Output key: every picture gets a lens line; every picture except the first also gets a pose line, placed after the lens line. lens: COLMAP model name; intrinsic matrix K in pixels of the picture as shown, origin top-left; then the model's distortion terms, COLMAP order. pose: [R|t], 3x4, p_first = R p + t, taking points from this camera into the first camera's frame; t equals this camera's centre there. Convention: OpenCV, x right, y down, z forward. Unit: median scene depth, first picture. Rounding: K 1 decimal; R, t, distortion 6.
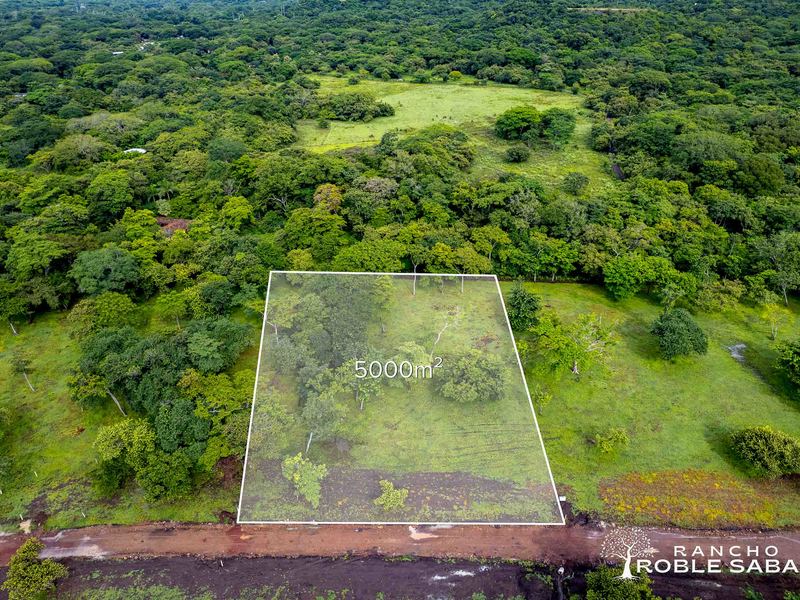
lens RADIAL K [[580.3, 0, 400.0], [0, 580.3, 300.0], [0, 0, 1]] dist [-0.080754, 0.094441]
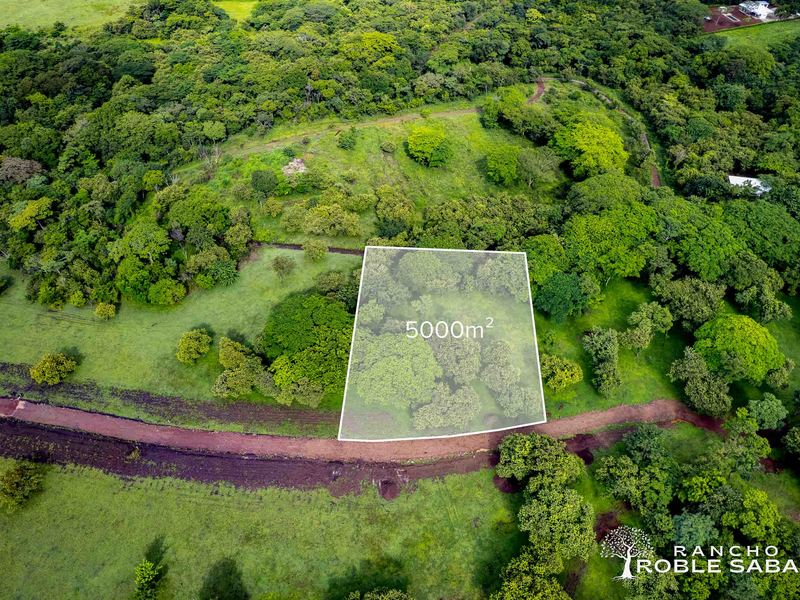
lens RADIAL K [[580.3, 0, 400.0], [0, 580.3, 300.0], [0, 0, 1]] dist [-0.080754, 0.094441]
pose [[0.993886, 0.078921, -0.077218, 0.864296], [-0.057104, 0.965968, 0.252280, -0.093075], [0.094501, -0.246328, 0.964568, -0.185020]]
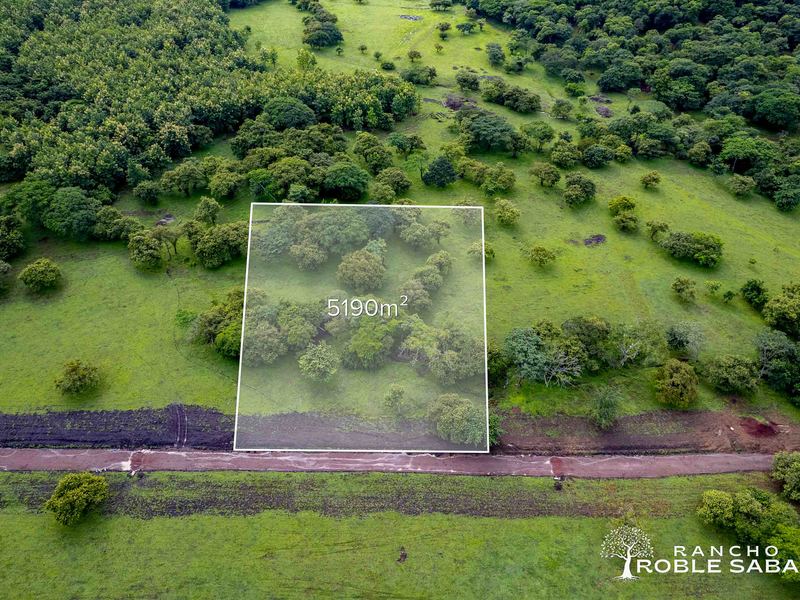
lens RADIAL K [[580.3, 0, 400.0], [0, 580.3, 300.0], [0, 0, 1]] dist [-0.080754, 0.094441]
pose [[-0.994870, 0.066479, -0.076252, 0.425245], [-0.048356, 0.349560, 0.935665, -0.256538], [0.088857, 0.934552, -0.344552, 0.206909]]
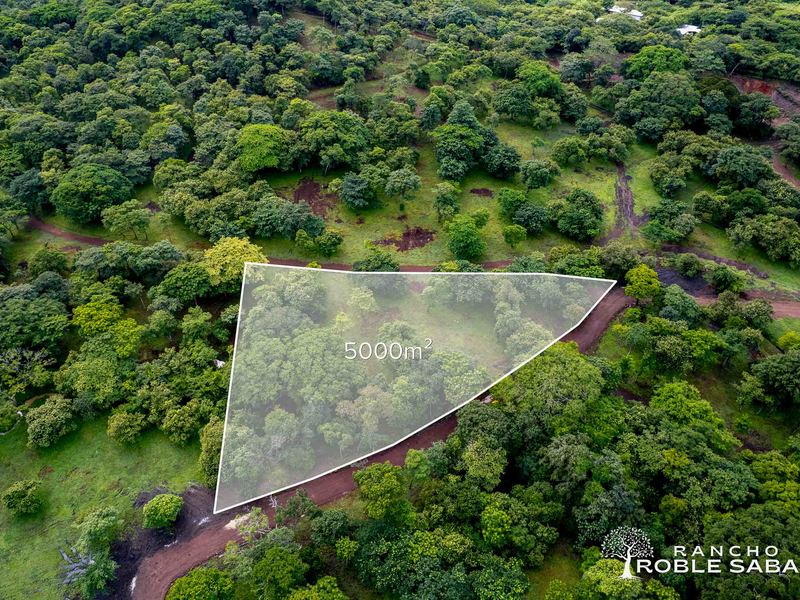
lens RADIAL K [[580.3, 0, 400.0], [0, 580.3, 300.0], [0, 0, 1]] dist [-0.080754, 0.094441]
pose [[-0.976170, 0.151358, -0.155506, -0.276578], [-0.102292, 0.311044, 0.944874, -0.186409], [0.191384, 0.938265, -0.288150, 0.078298]]
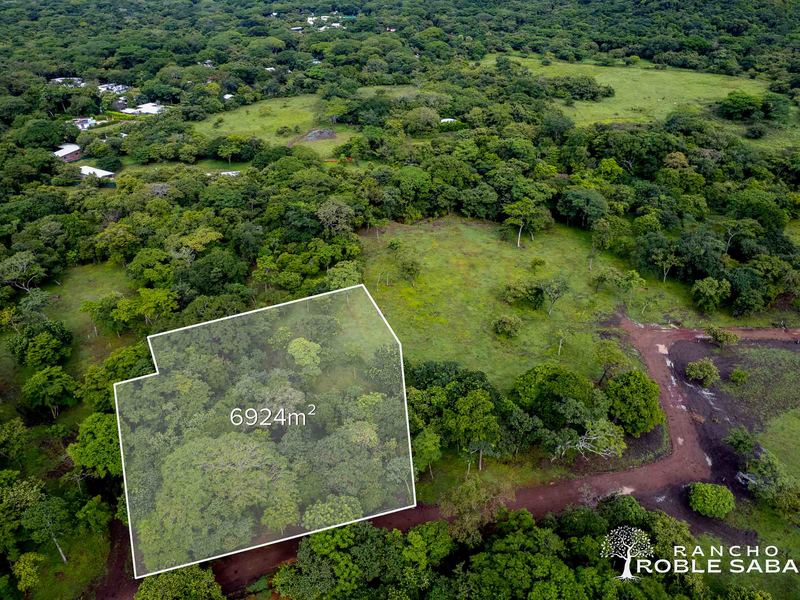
lens RADIAL K [[580.3, 0, 400.0], [0, 580.3, 300.0], [0, 0, 1]] dist [-0.080754, 0.094441]
pose [[0.998238, 0.035939, -0.047220, -0.324432], [-0.033373, 0.997980, 0.054060, 0.050791], [0.049068, -0.052389, 0.997421, -0.212783]]
